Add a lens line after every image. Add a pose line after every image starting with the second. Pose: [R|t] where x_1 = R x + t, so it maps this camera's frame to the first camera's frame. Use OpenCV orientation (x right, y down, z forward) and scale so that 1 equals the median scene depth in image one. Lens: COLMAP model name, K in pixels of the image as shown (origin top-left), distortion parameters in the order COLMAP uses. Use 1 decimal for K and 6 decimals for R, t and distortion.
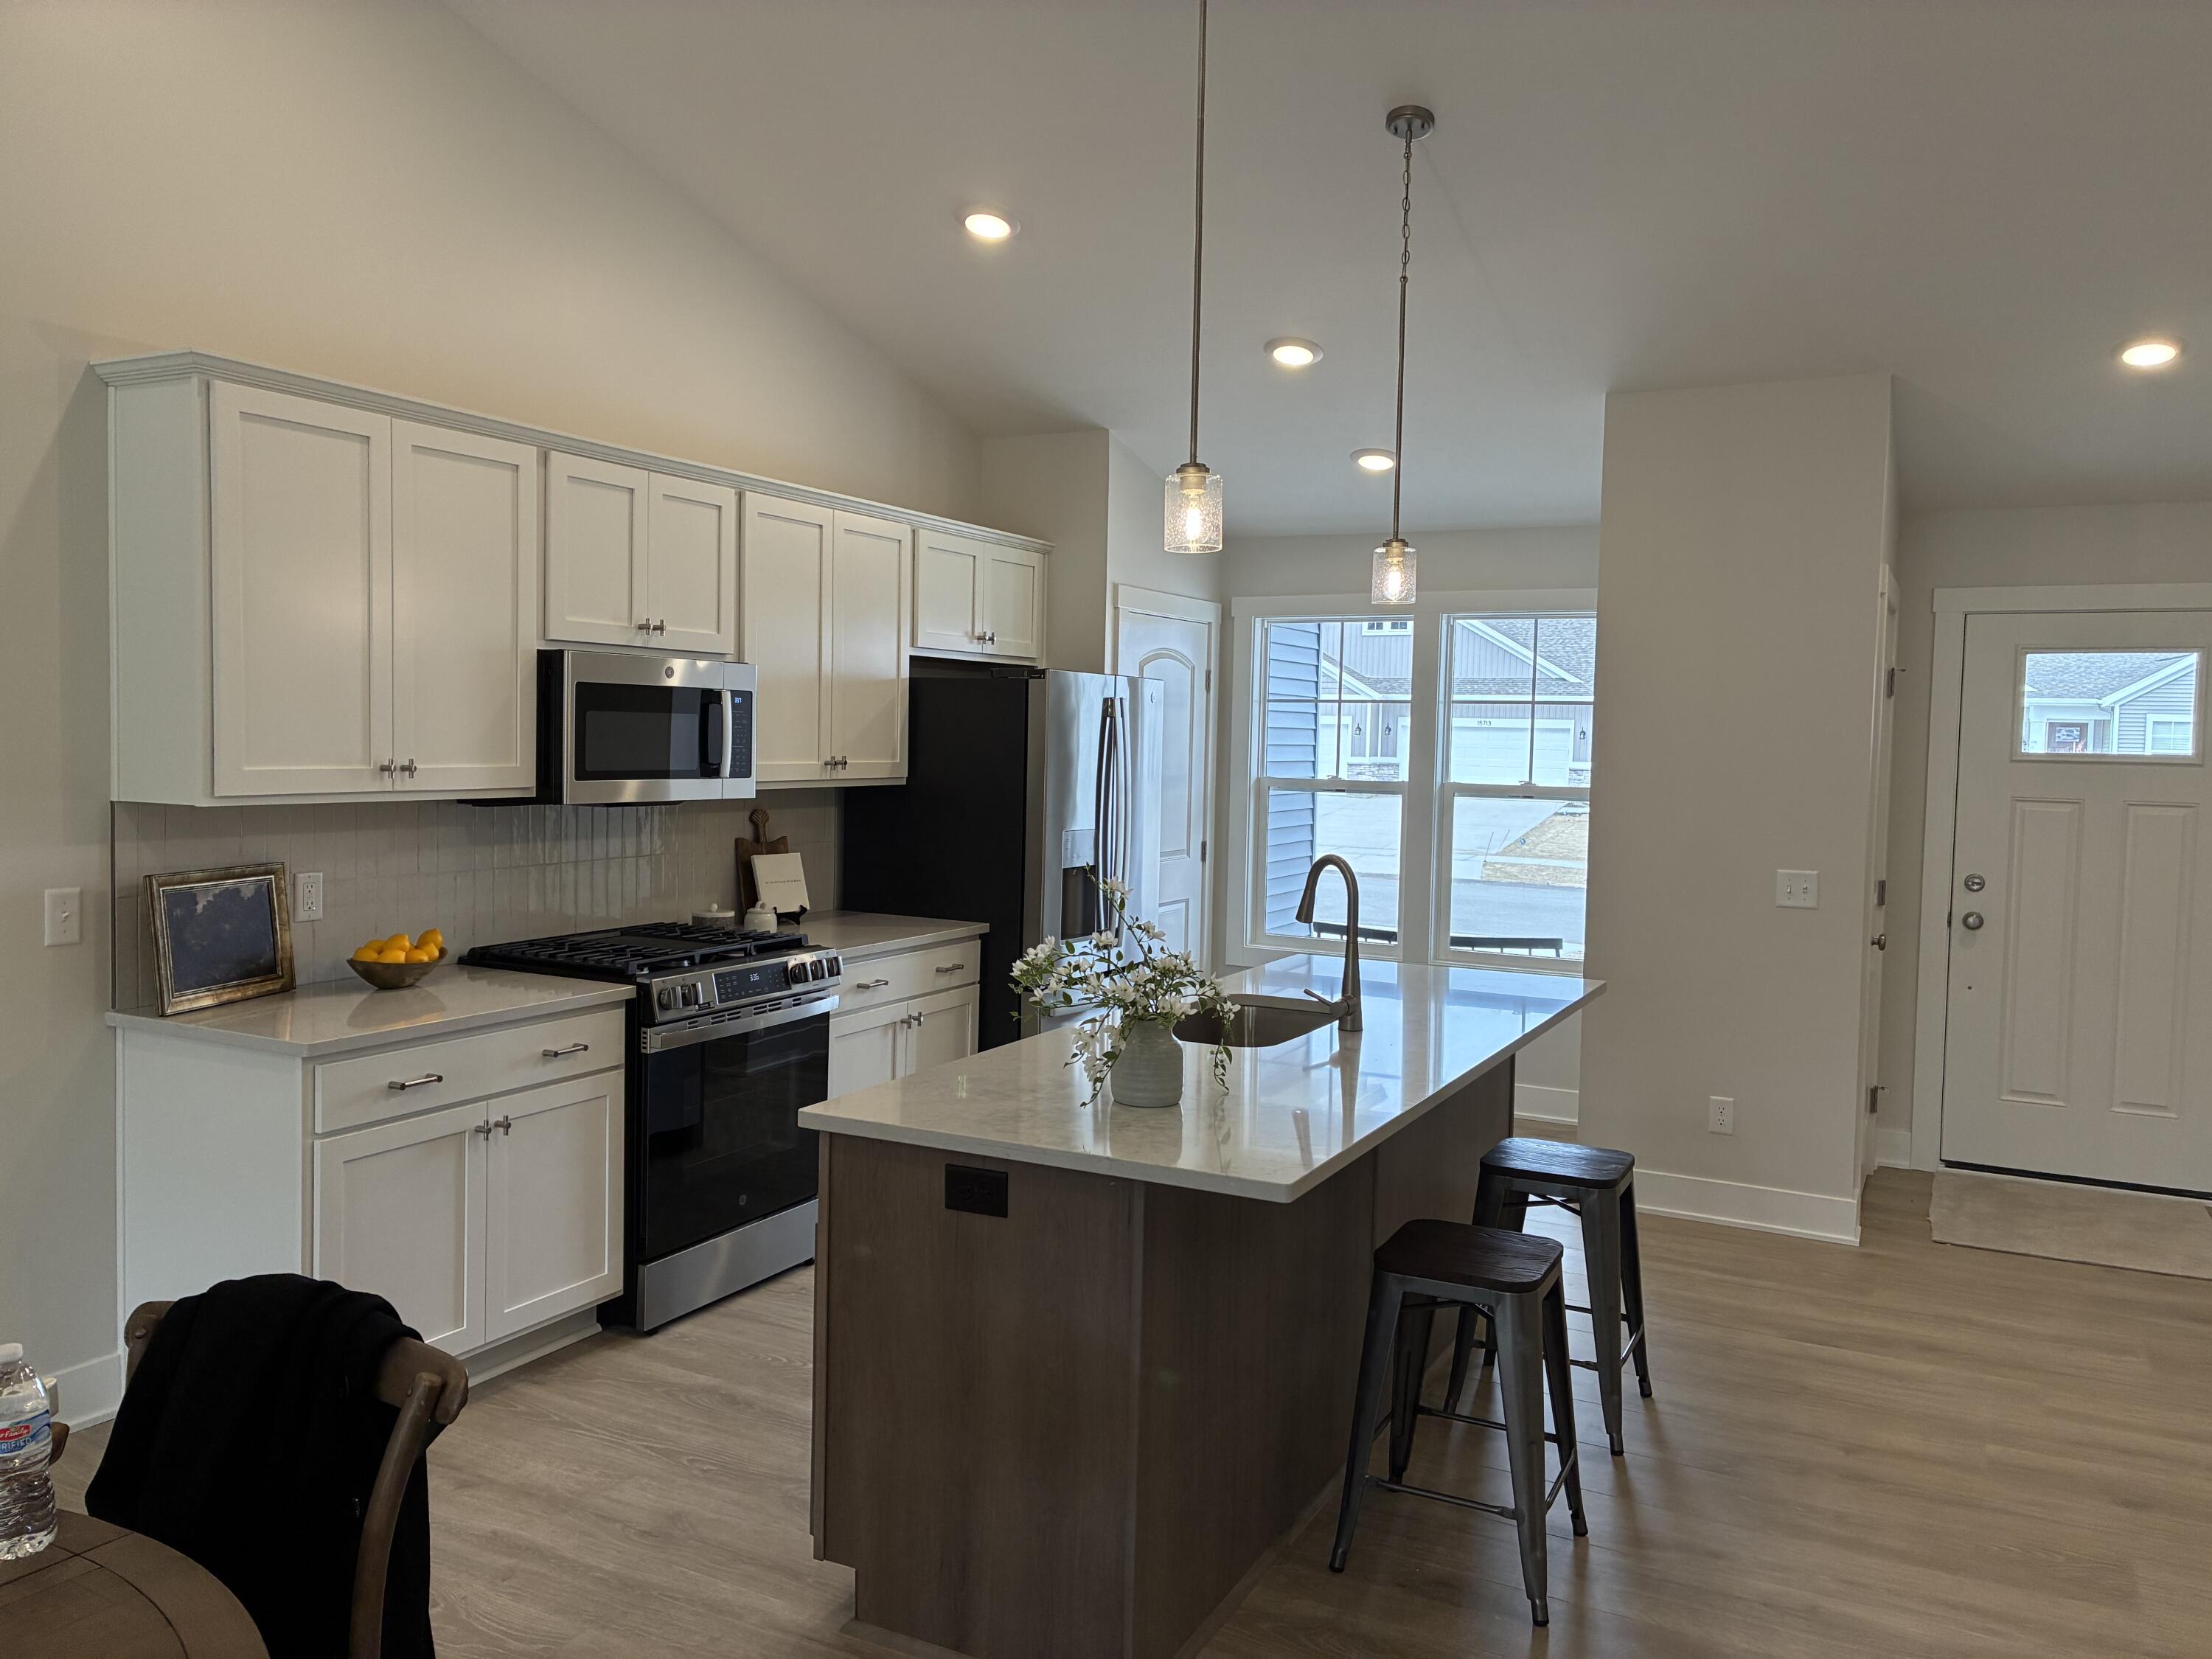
lens RADIAL K [[1656.3, 0, 1084.7], [0, 1656.3, 823.7], [0, 0, 1]] dist [0.041889, -0.049873]
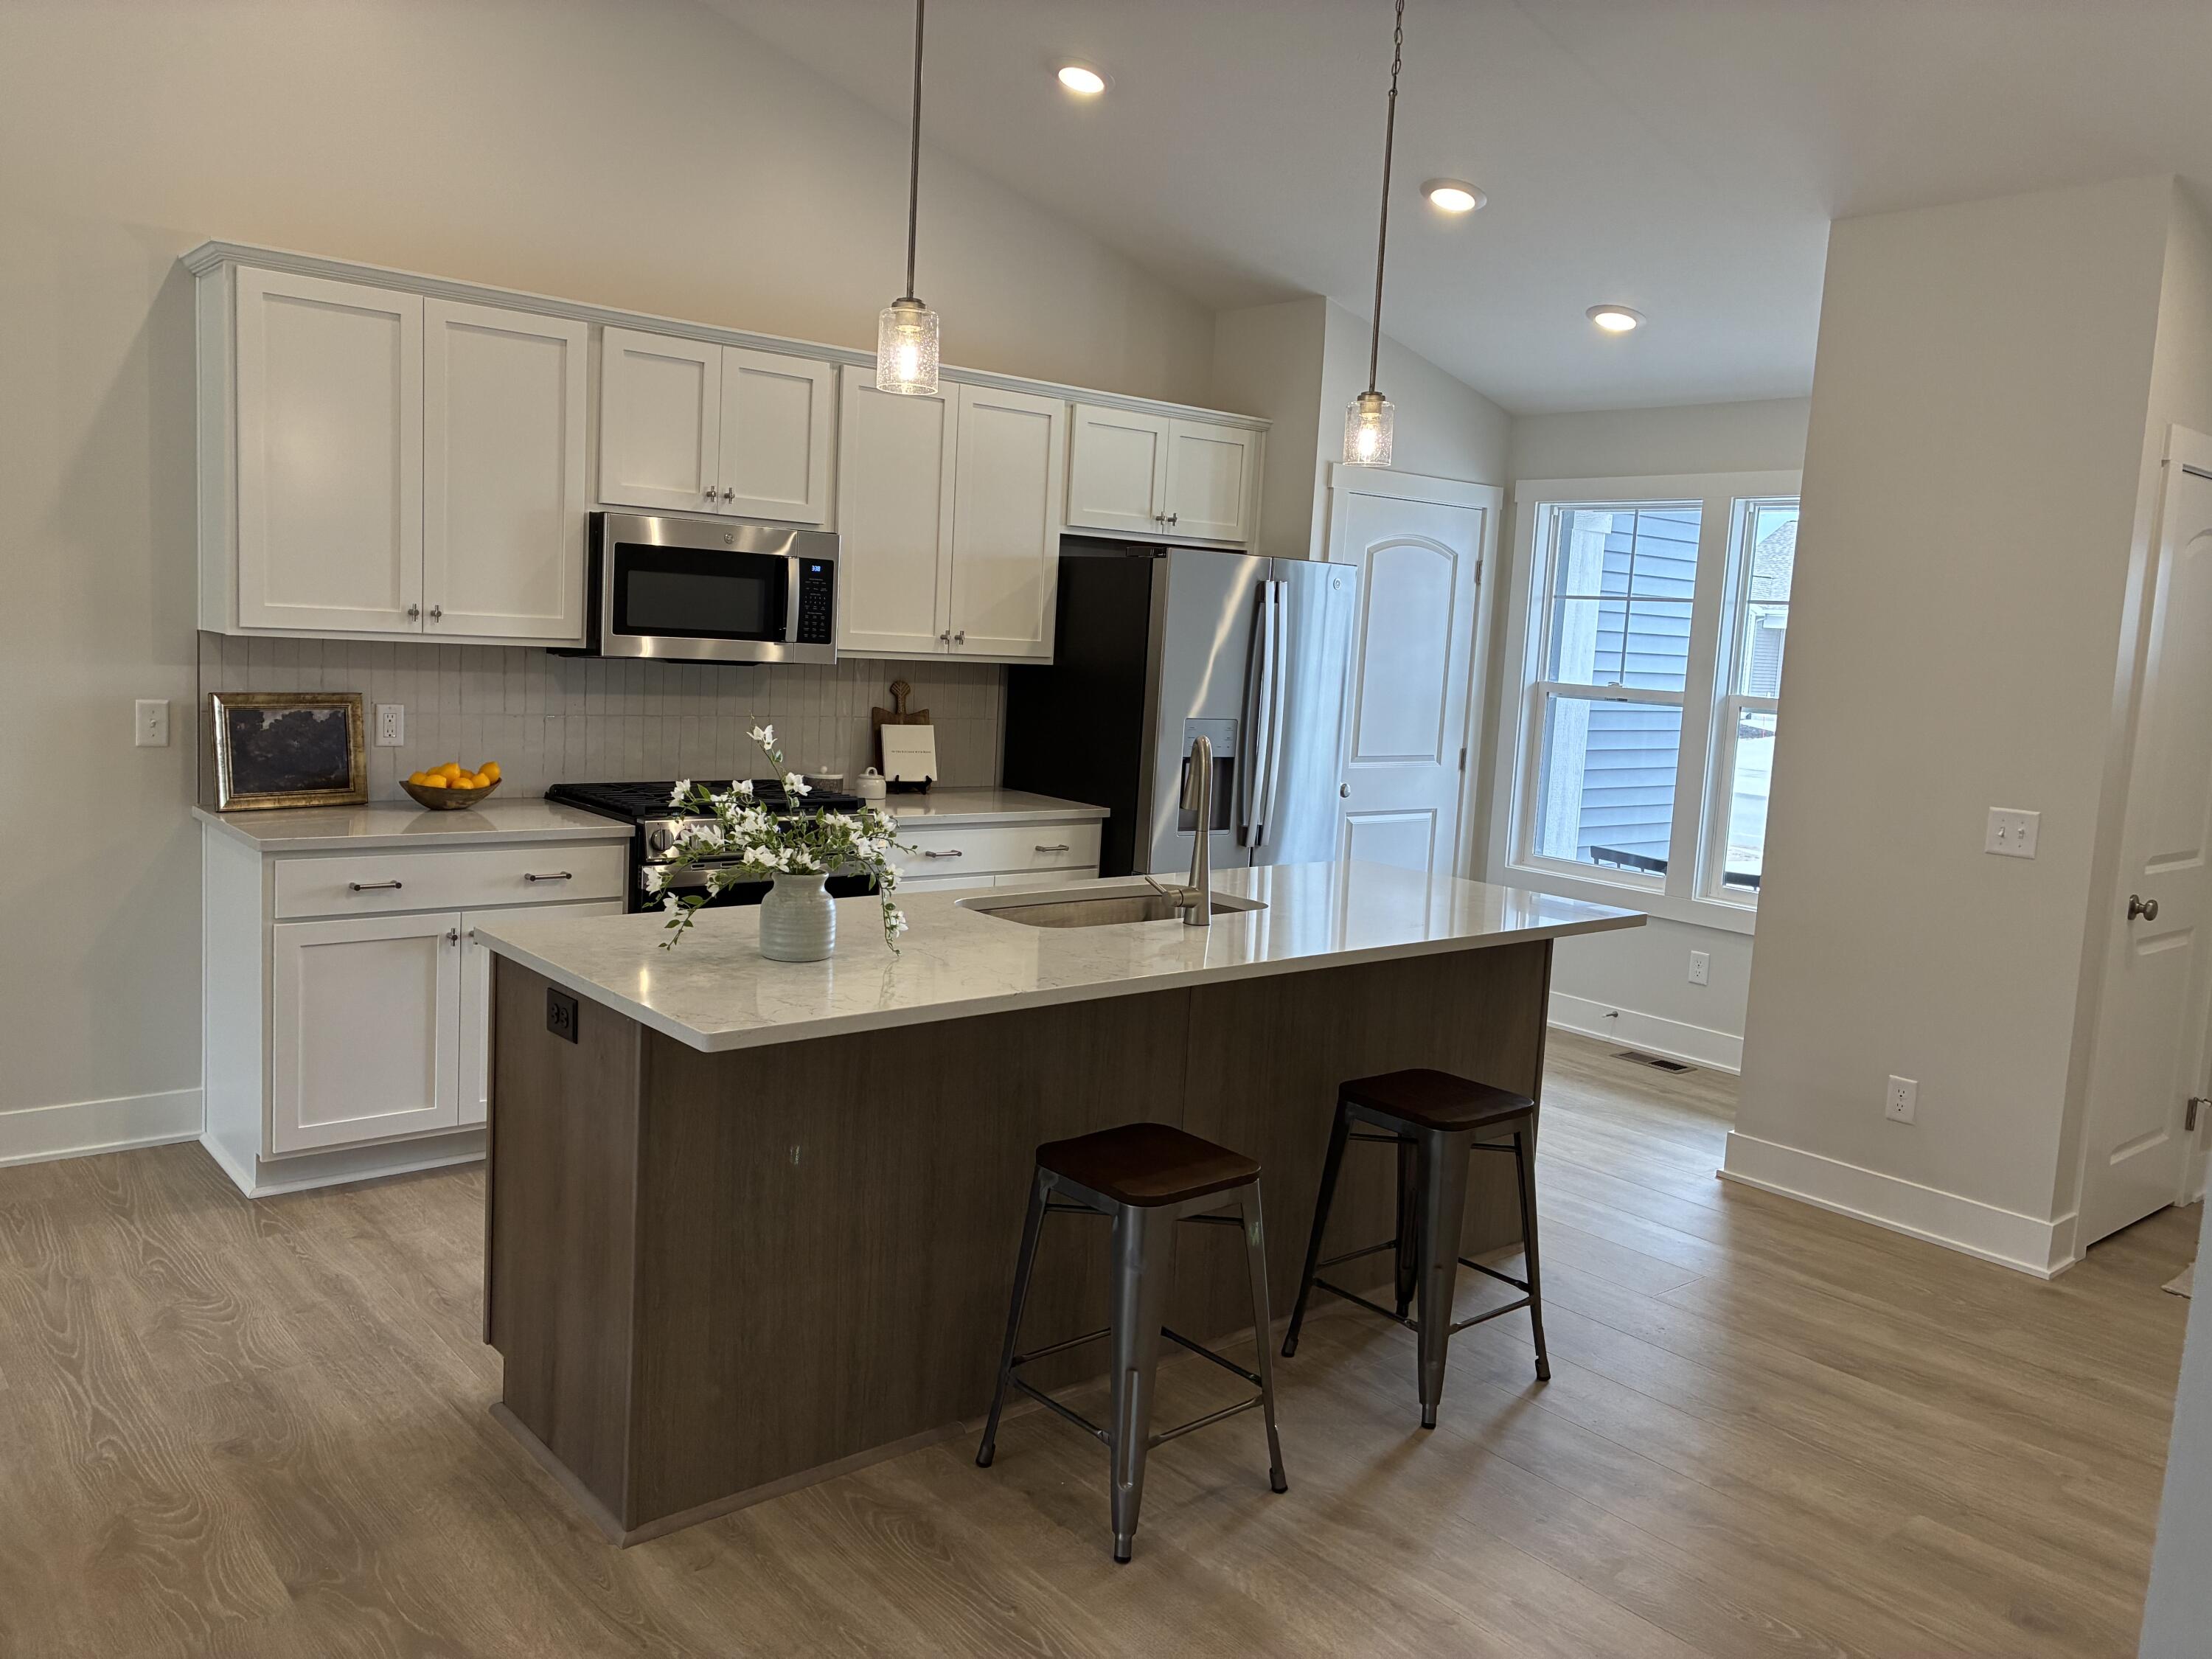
lens RADIAL K [[1662.5, 0, 1091.9], [0, 1662.5, 814.8], [0, 0, 1]] dist [0.043940, -0.054294]
pose [[0.925494, 0.072430, -0.371773, 0.361675], [-0.055989, 0.996924, 0.054844, 0.012926], [0.374601, -0.029942, 0.926702, 0.097114]]
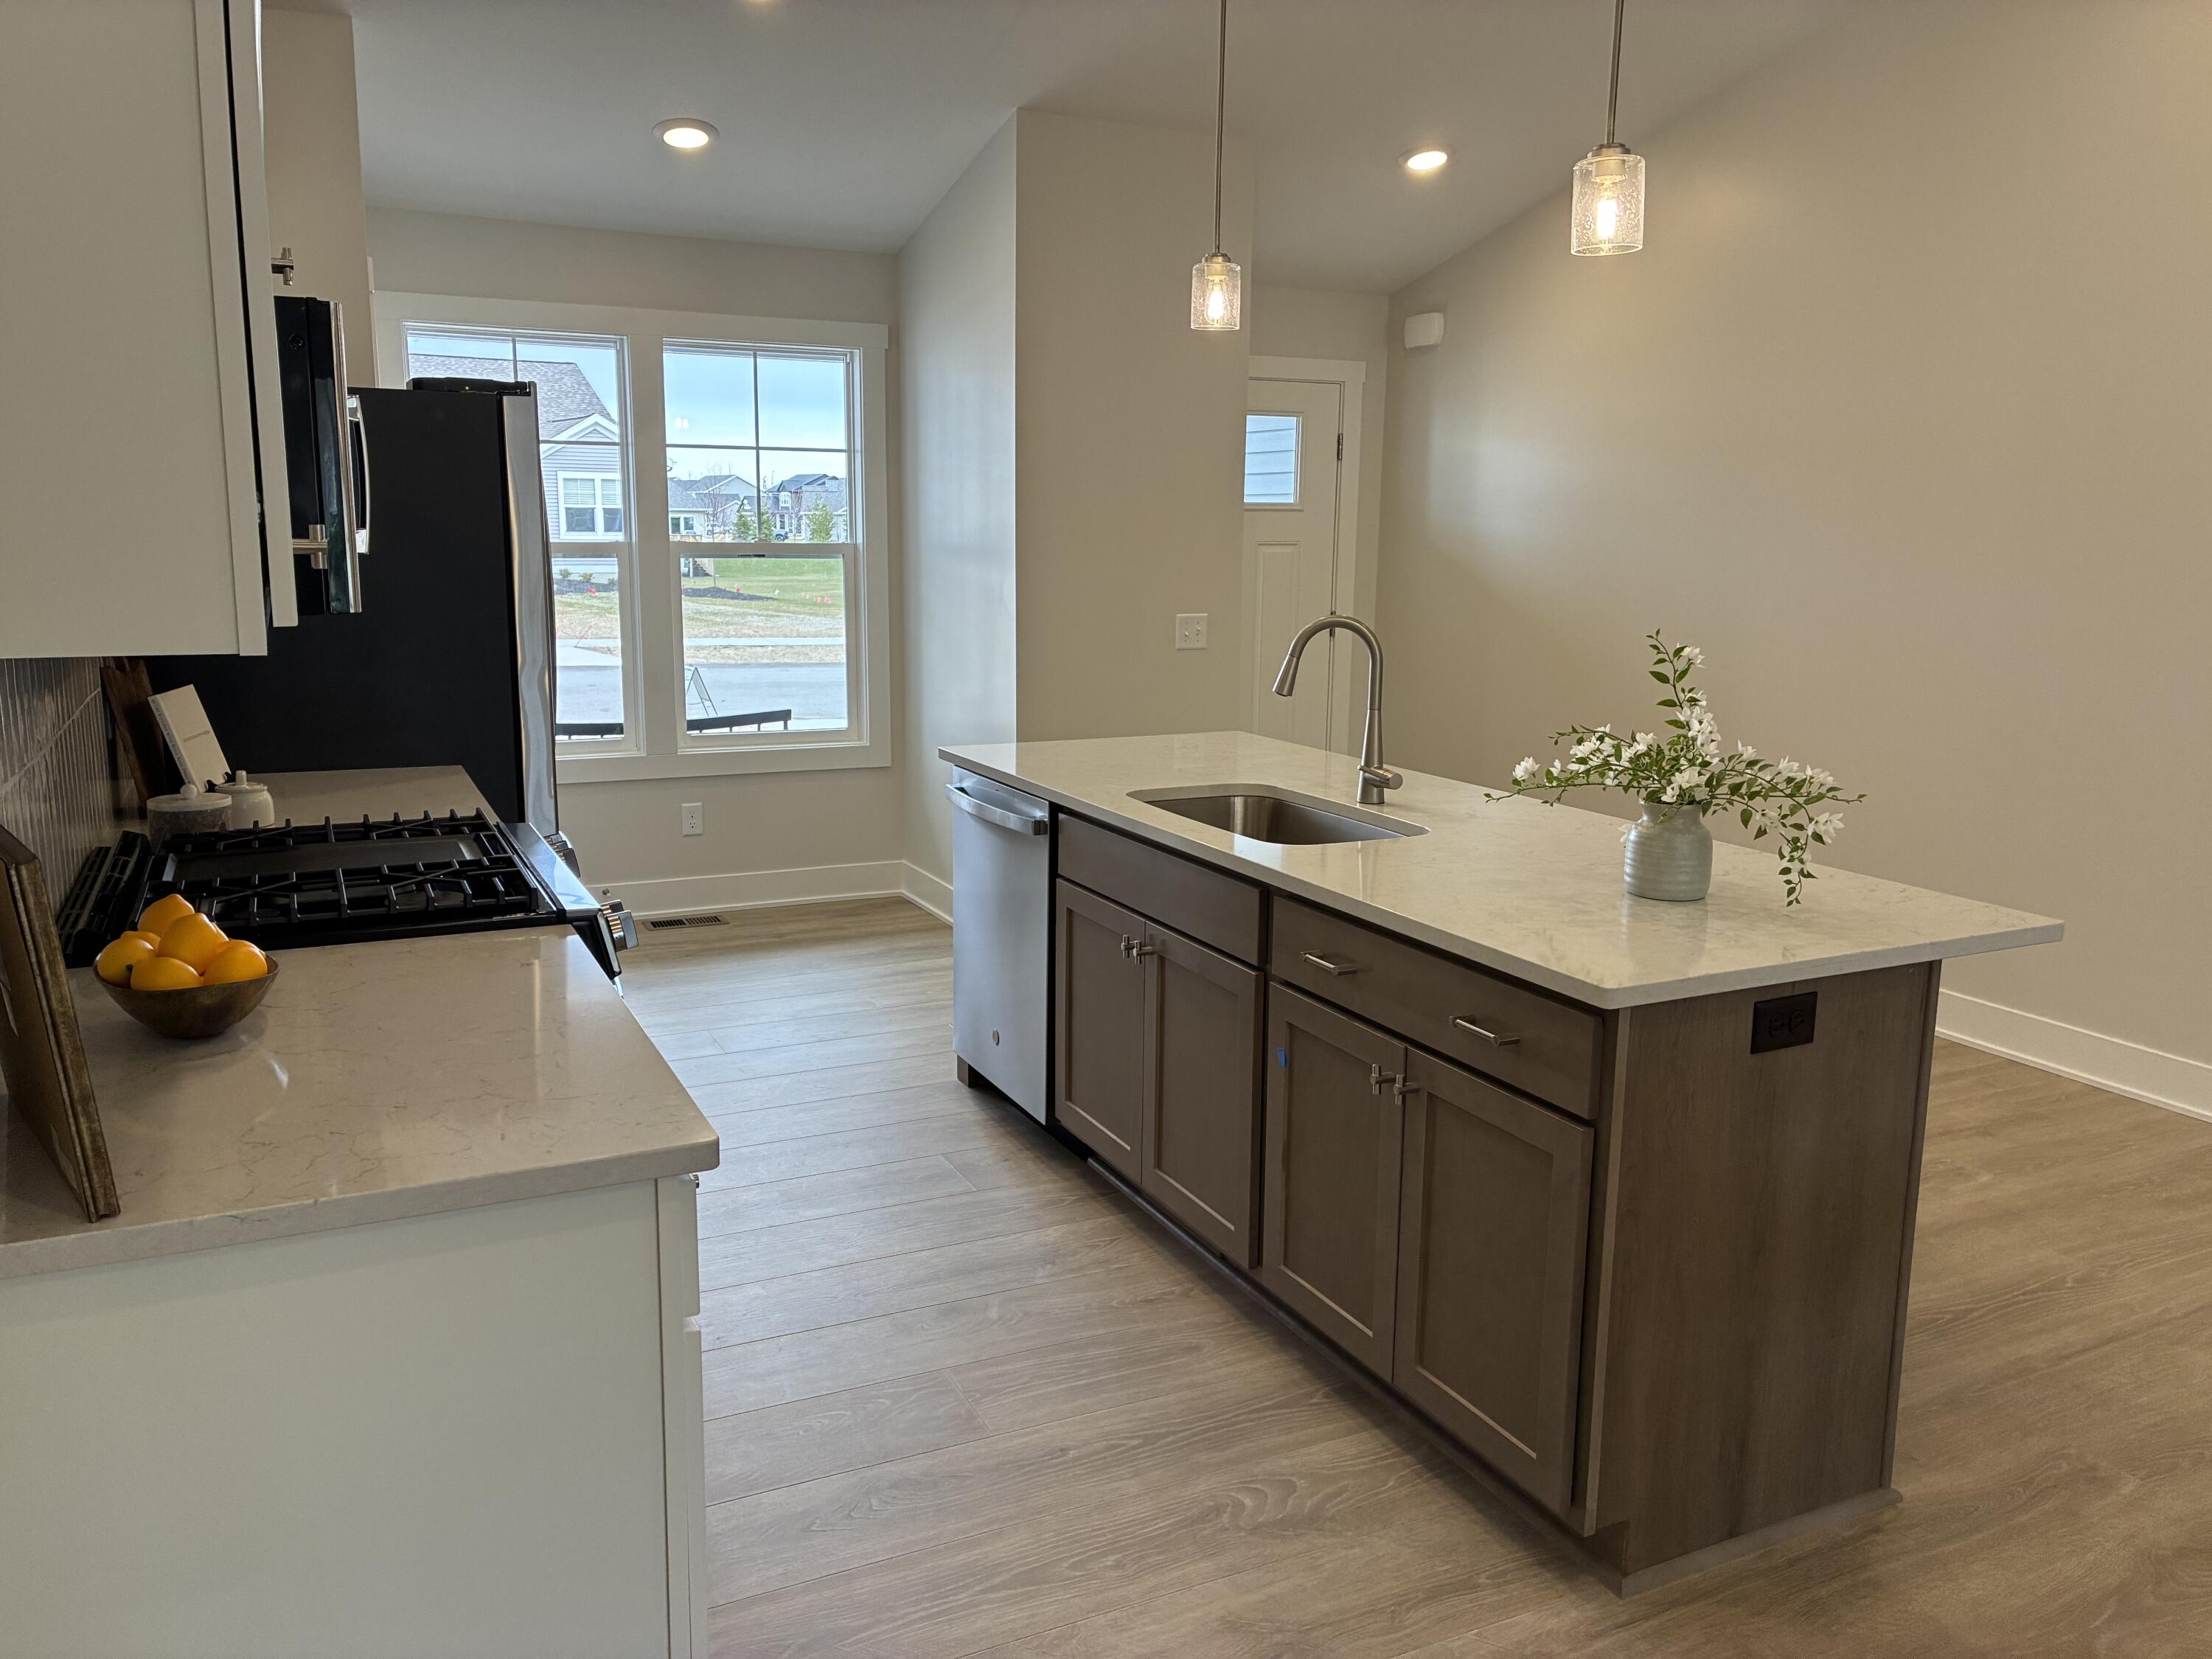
lens RADIAL K [[1677.6, 0, 1101.7], [0, 1677.6, 819.6], [0, 0, 1]] dist [0.053560, -0.067955]
pose [[0.589955, -0.154482, 0.792521, -0.550847], [0.043692, 0.986197, 0.159710, -0.019040], [-0.806253, -0.059595, 0.588561, 0.460655]]
